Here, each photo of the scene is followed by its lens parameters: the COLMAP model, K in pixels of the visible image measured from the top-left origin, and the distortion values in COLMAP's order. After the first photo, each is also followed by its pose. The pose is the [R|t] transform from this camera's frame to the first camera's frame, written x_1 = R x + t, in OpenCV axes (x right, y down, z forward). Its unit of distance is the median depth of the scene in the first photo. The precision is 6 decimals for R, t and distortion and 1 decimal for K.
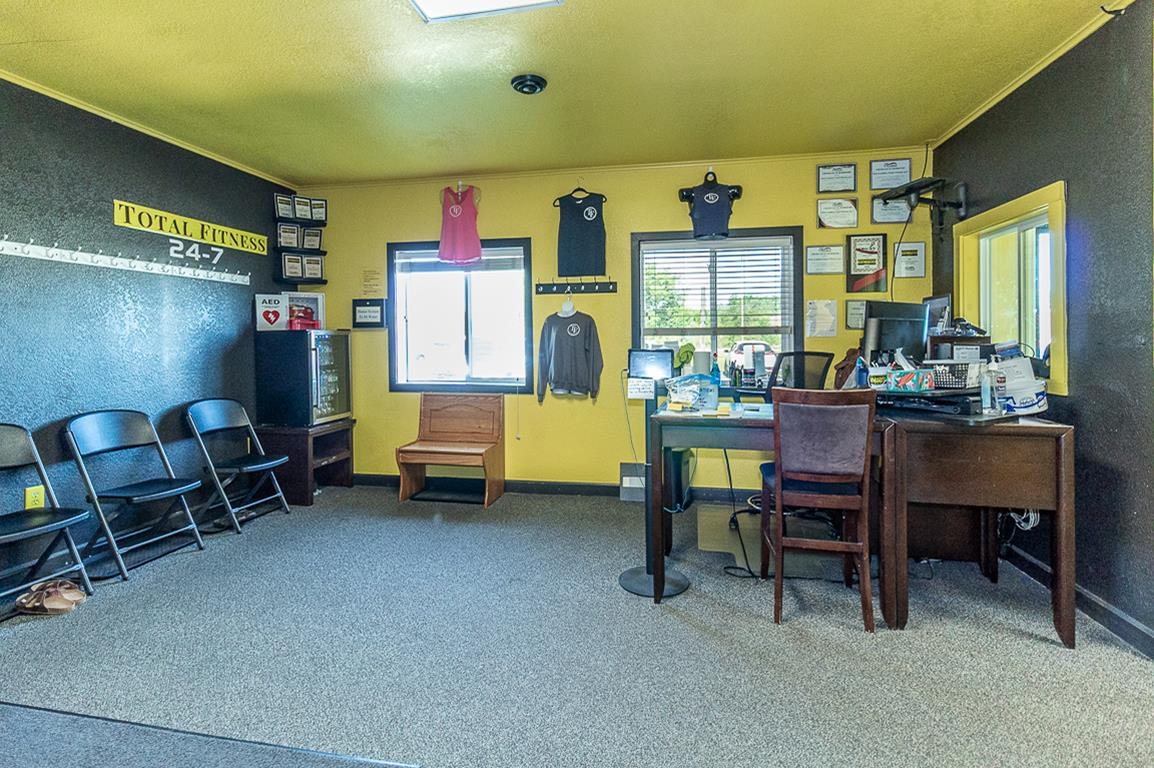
lens RADIAL K [[551.1, 0, 573.2], [0, 551.1, 341.3], [0, 0, 1]] dist [0.000993, 0.000840]
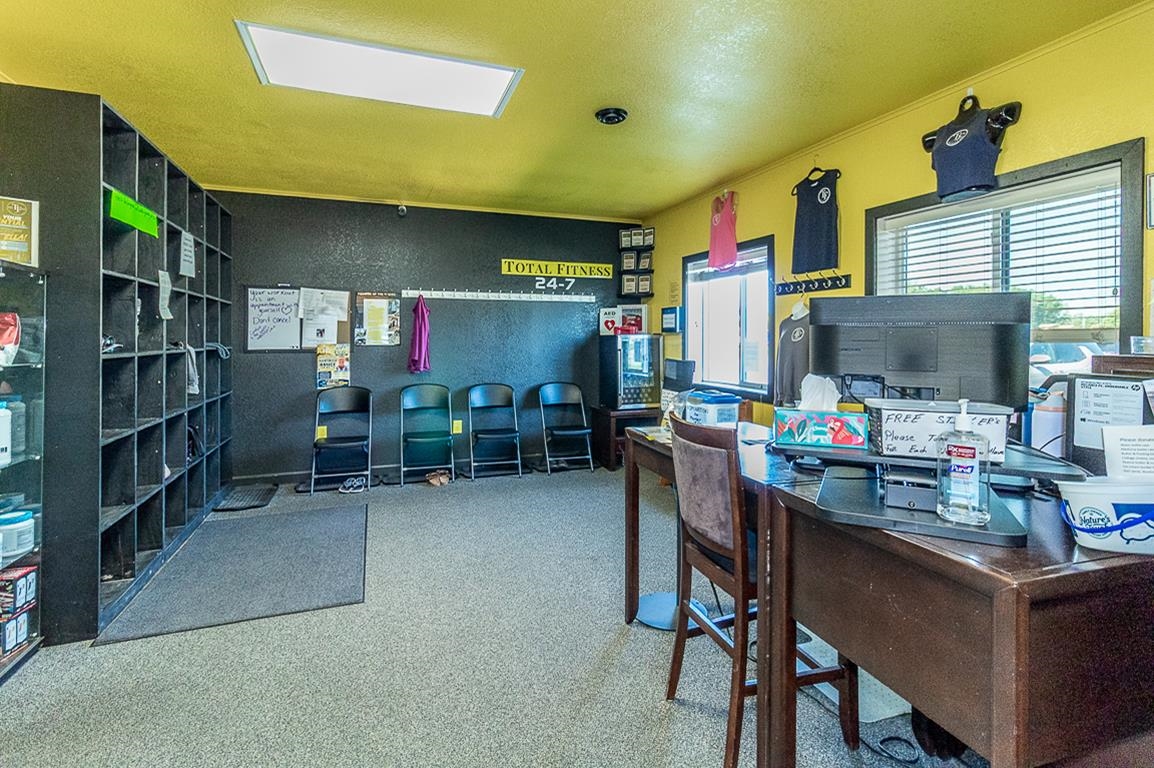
lens RADIAL K [[546.0, 0, 579.1], [0, 546.0, 336.3], [0, 0, 1]] dist [0.000684, 0.000074]
pose [[0.523475, 0.001839, -0.852039, 0.548811], [-0.004820, 0.999988, -0.000803, -0.015534], [0.852028, 0.004527, 0.523477, 0.252566]]
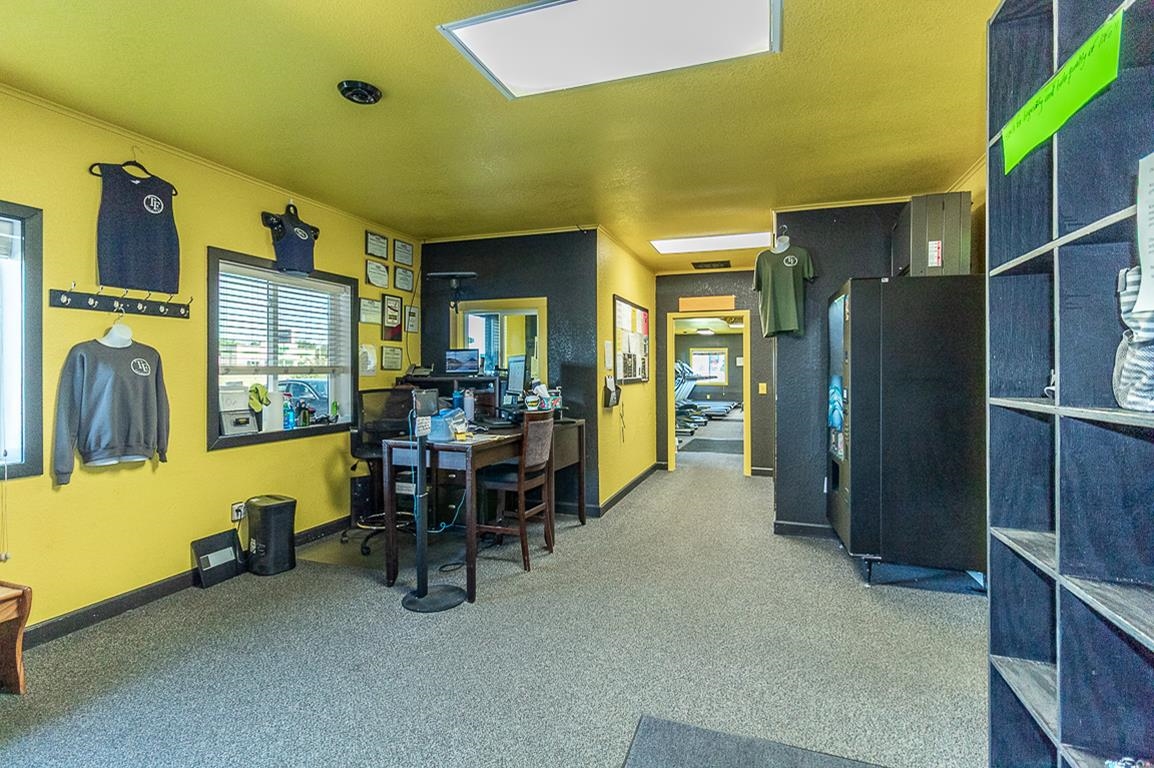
lens RADIAL K [[534.8, 0, 579.0], [0, 534.8, 367.5], [0, 0, 1]] dist [0.000092, 0.000086]
pose [[0.155060, 0.011319, 0.987840, -0.570761], [0.001196, 0.999931, -0.011645, -0.011573], [-0.987904, 0.002987, 0.155036, 0.351802]]
